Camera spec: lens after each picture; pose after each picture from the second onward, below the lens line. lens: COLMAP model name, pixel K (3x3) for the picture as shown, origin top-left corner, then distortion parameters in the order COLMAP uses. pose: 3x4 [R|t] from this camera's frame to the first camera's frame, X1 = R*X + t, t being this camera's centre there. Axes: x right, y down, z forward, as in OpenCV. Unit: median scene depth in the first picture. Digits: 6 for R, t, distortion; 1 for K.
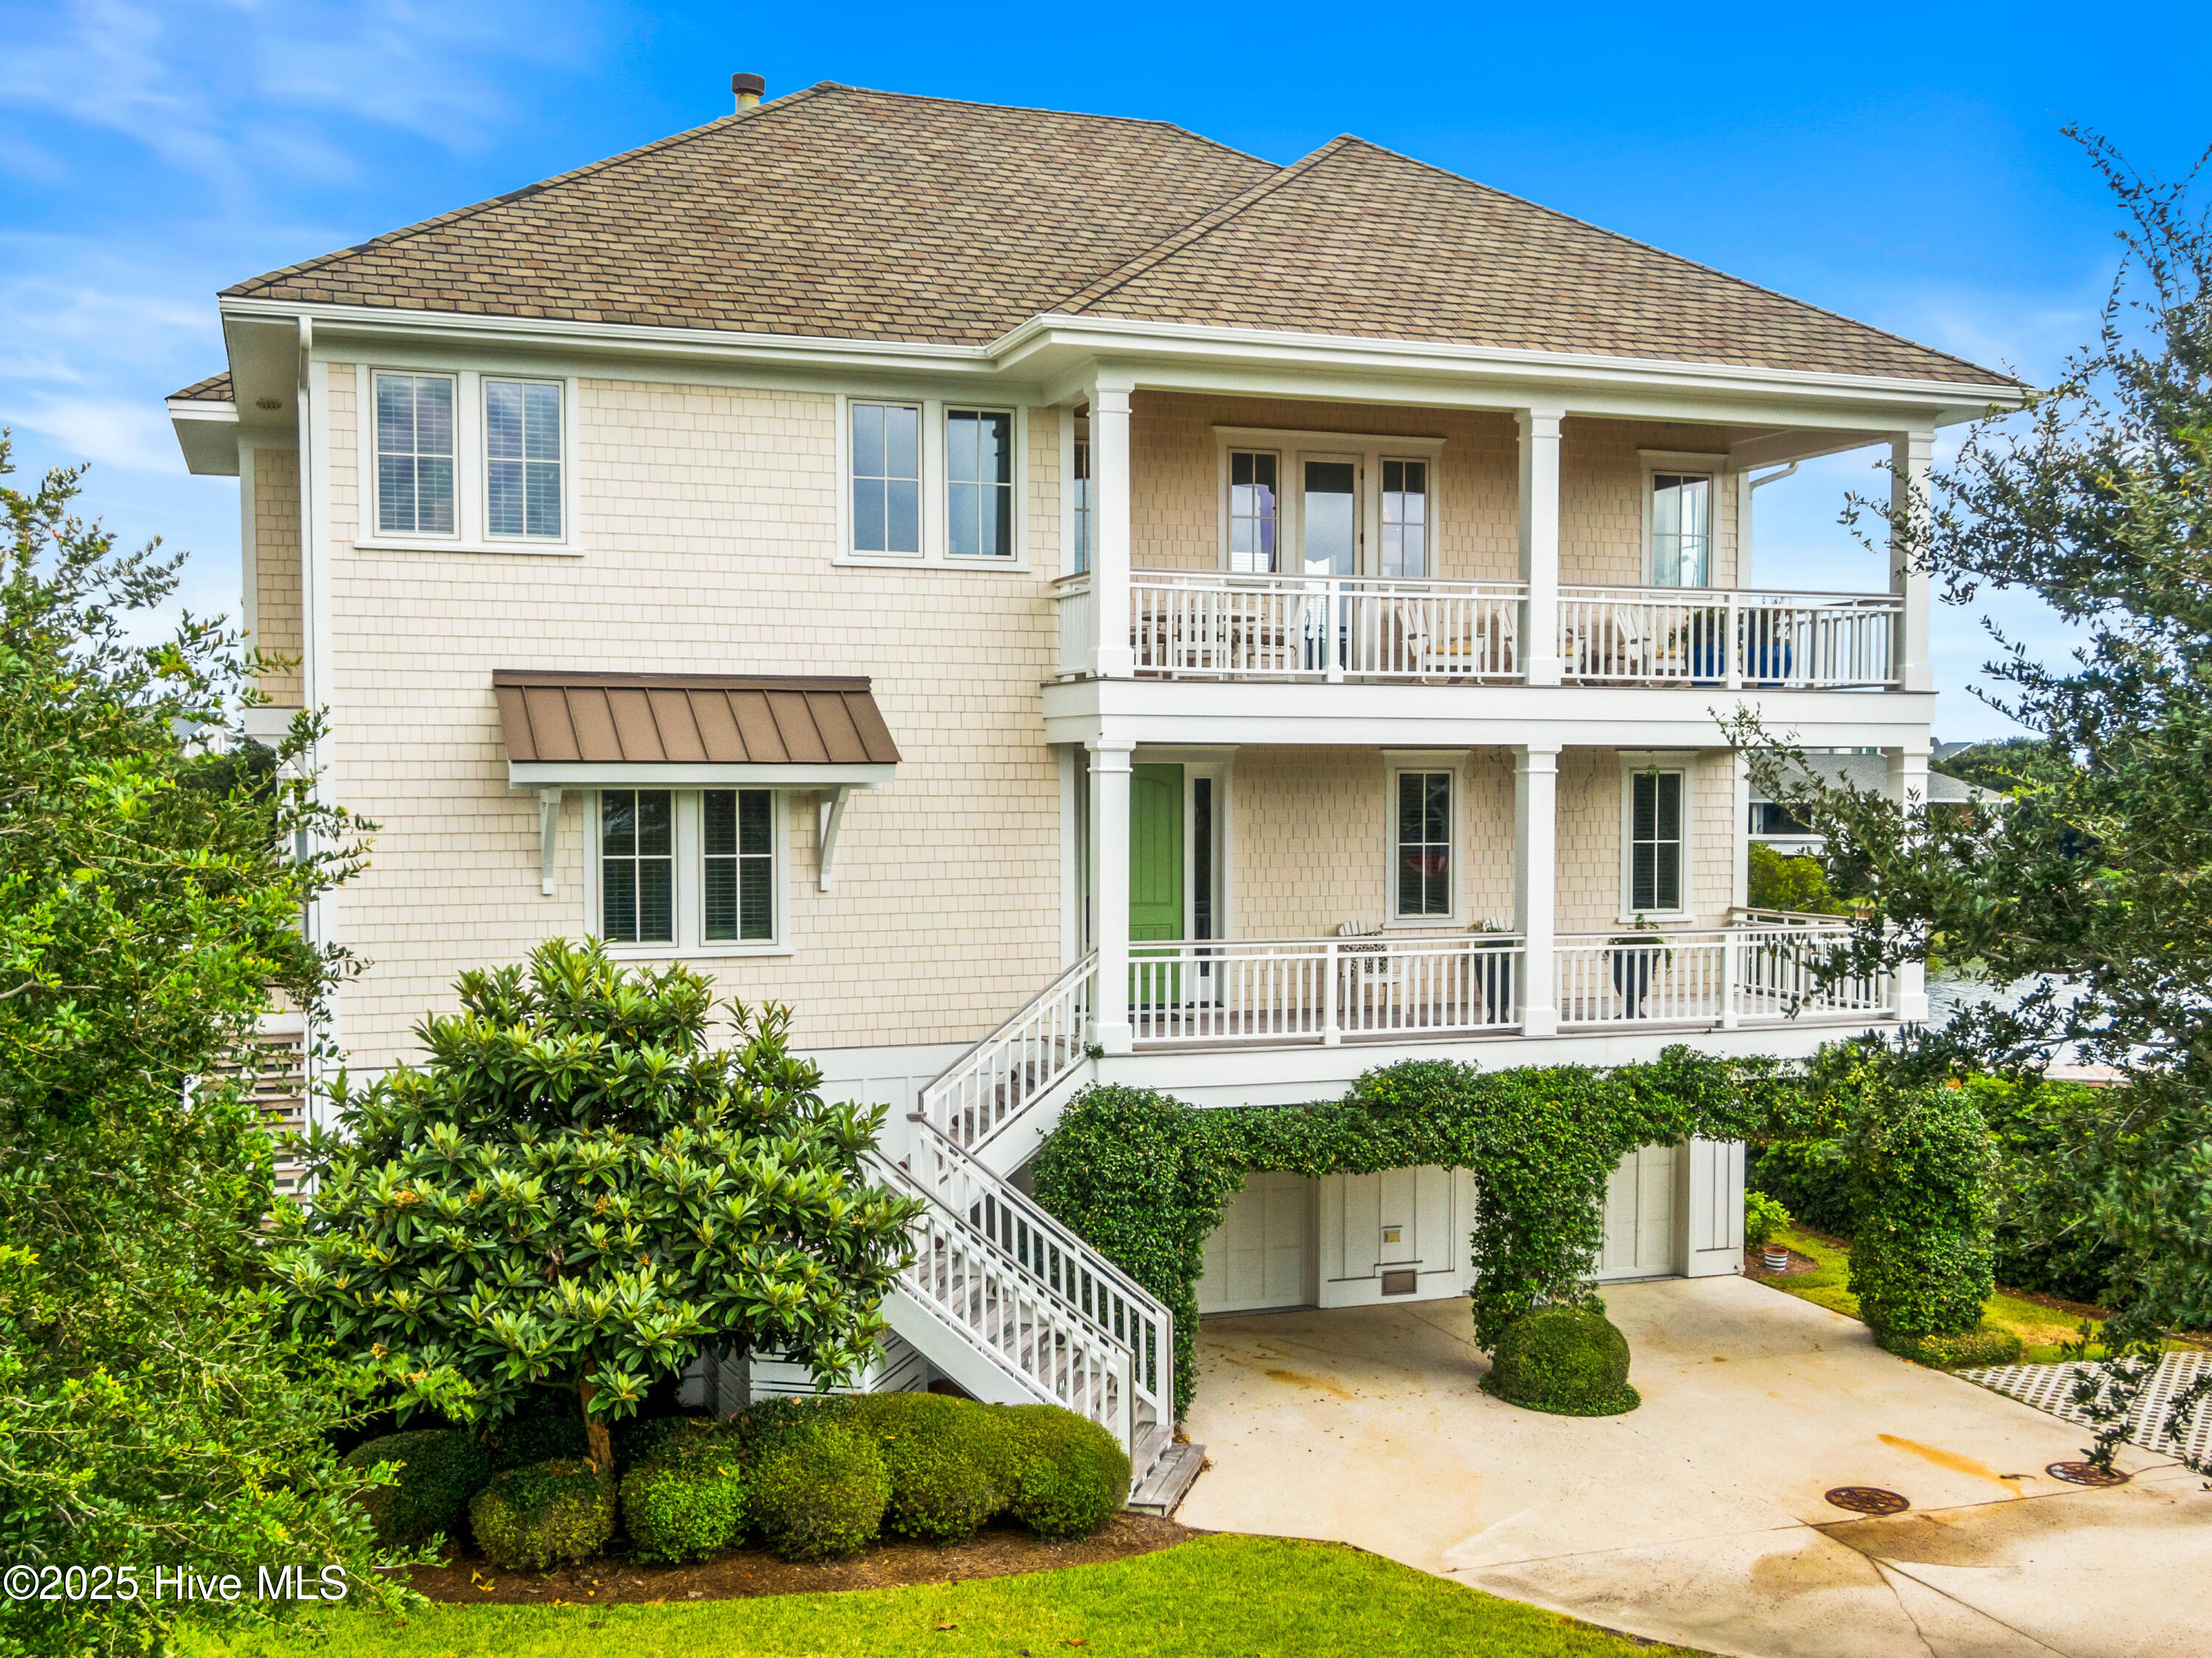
lens RADIAL K [[2351.3, 0, 1106.0], [0, 2351.3, 829.0], [0, 0, 1]] dist [-0.002150, 0.025206]
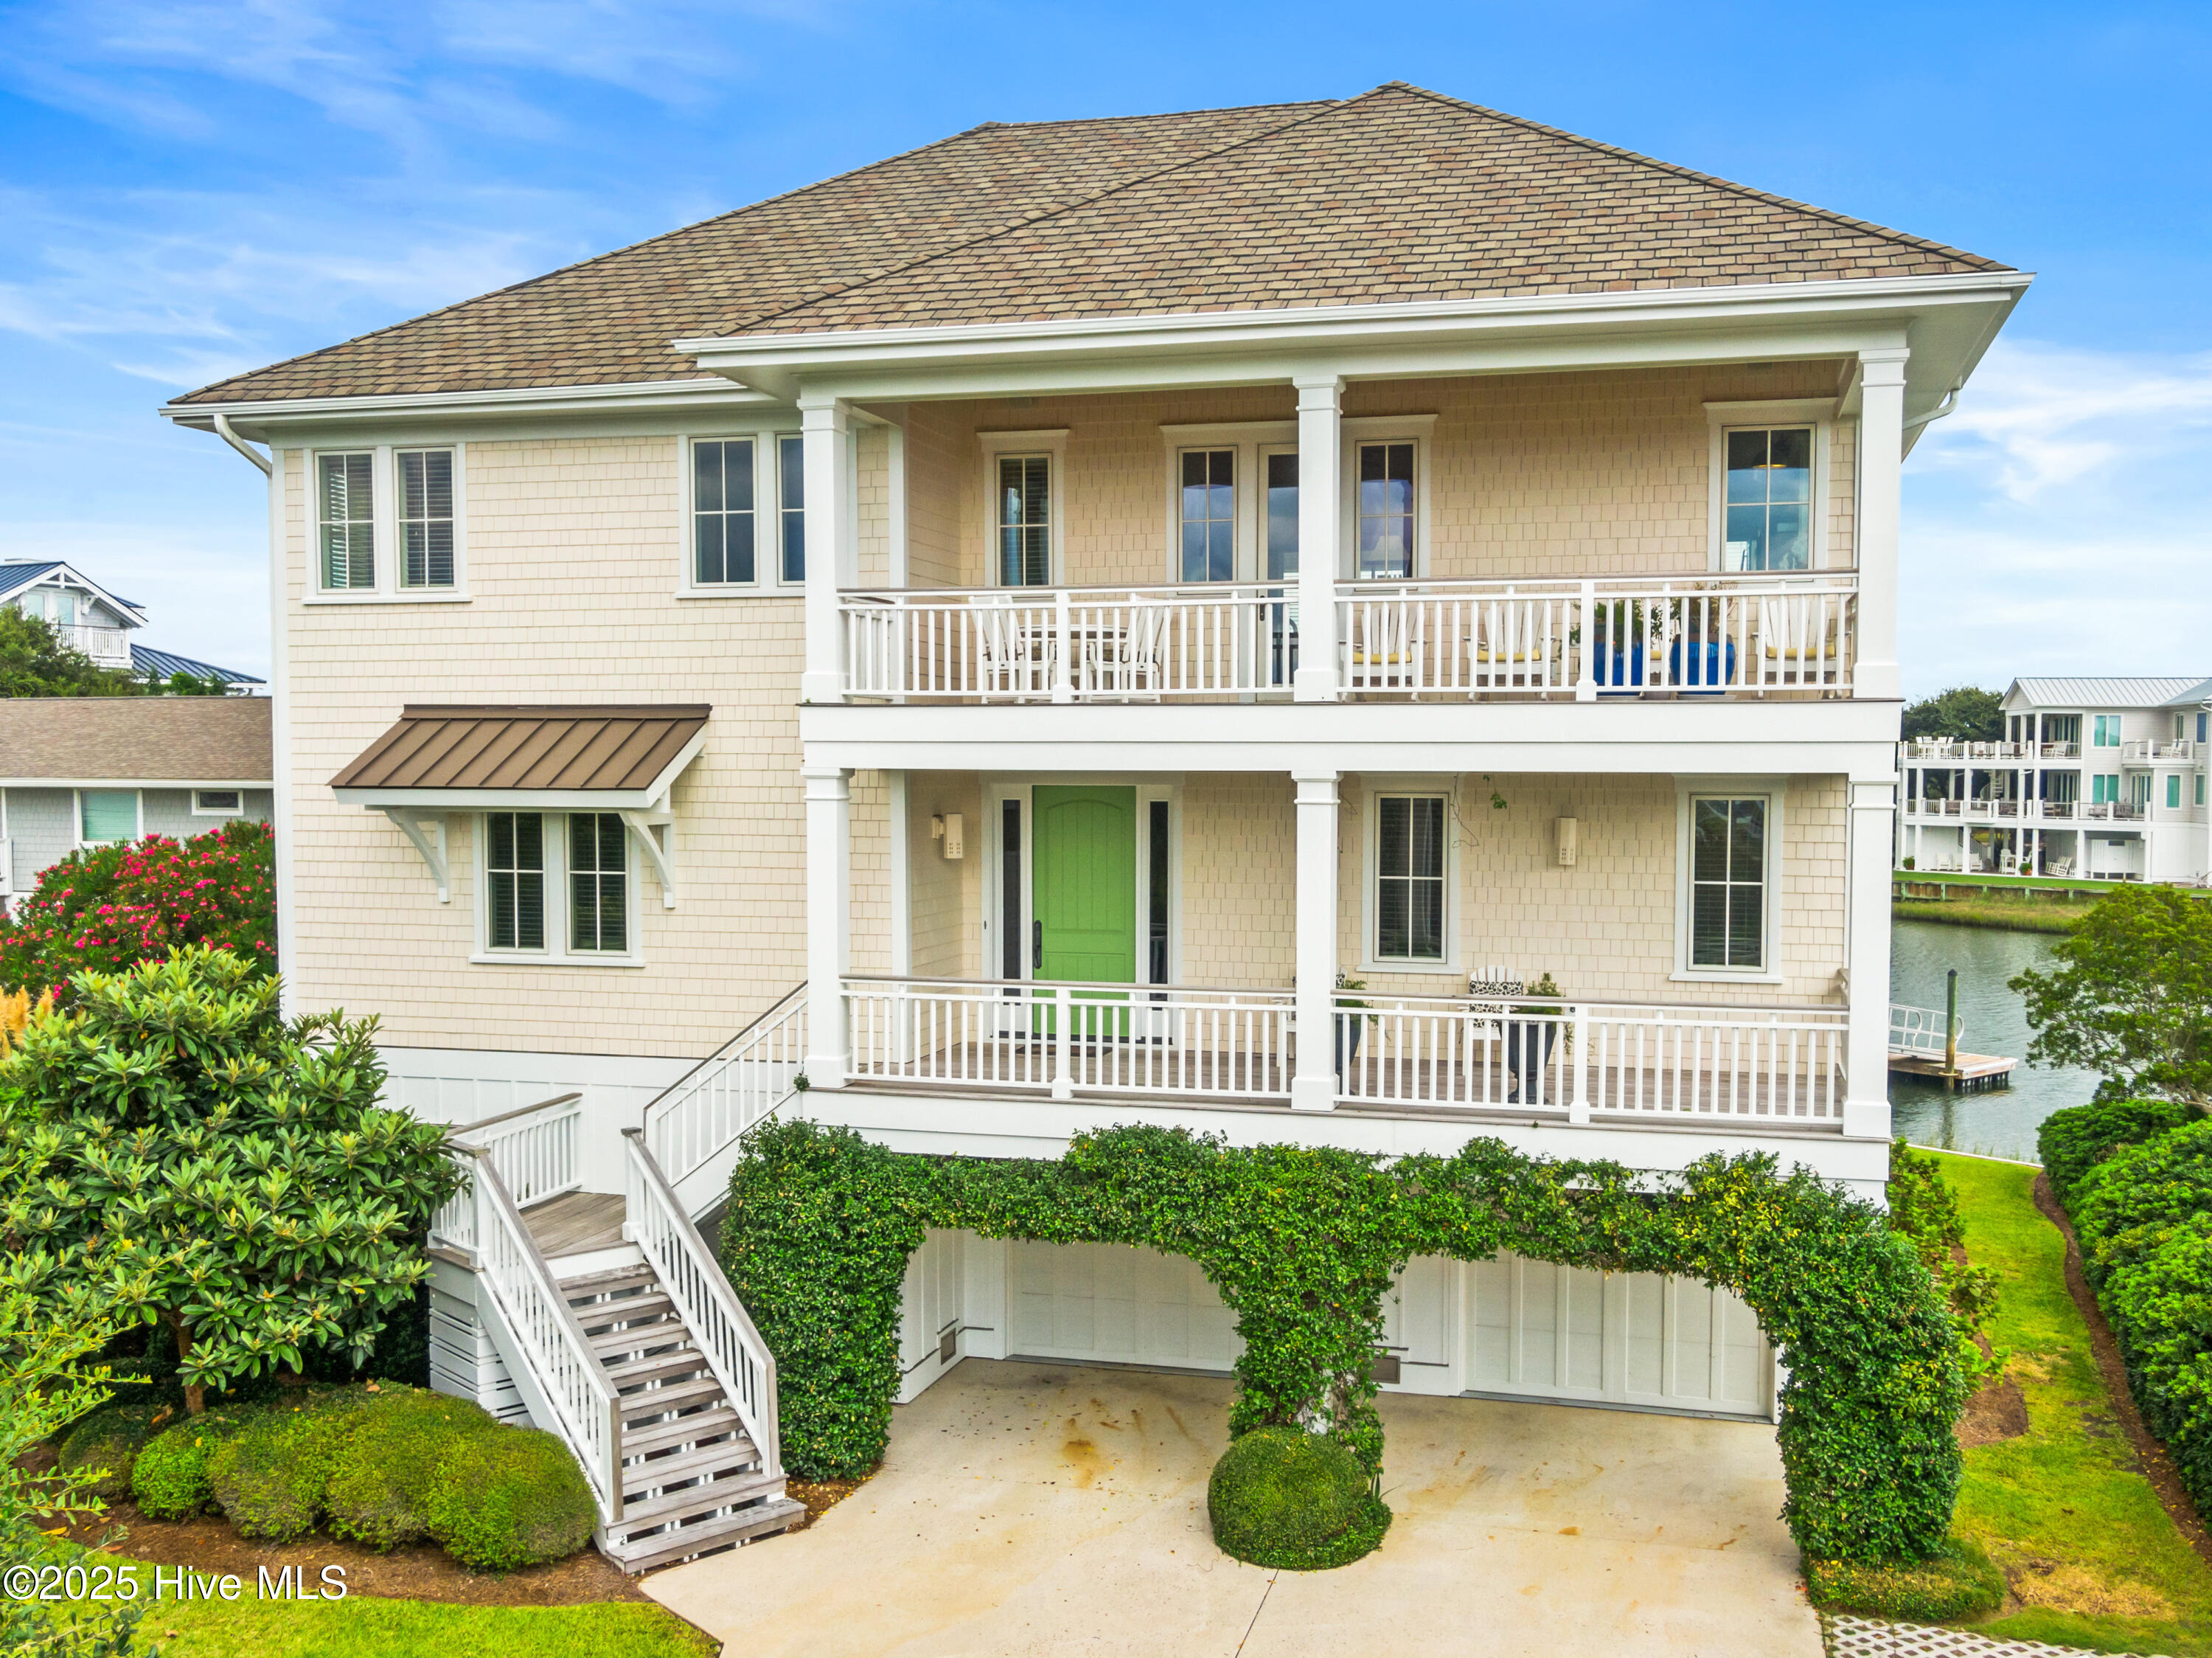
lens RADIAL K [[2087.7, 0, 1106.0], [0, 2087.7, 829.0], [0, 0, 1]] dist [0.022692, -0.007142]
pose [[0.818710, 0.019754, -0.573867, 0.573110], [-0.014361, 0.999800, 0.013926, -0.024872], [0.574027, -0.003160, 0.818830, 0.341194]]
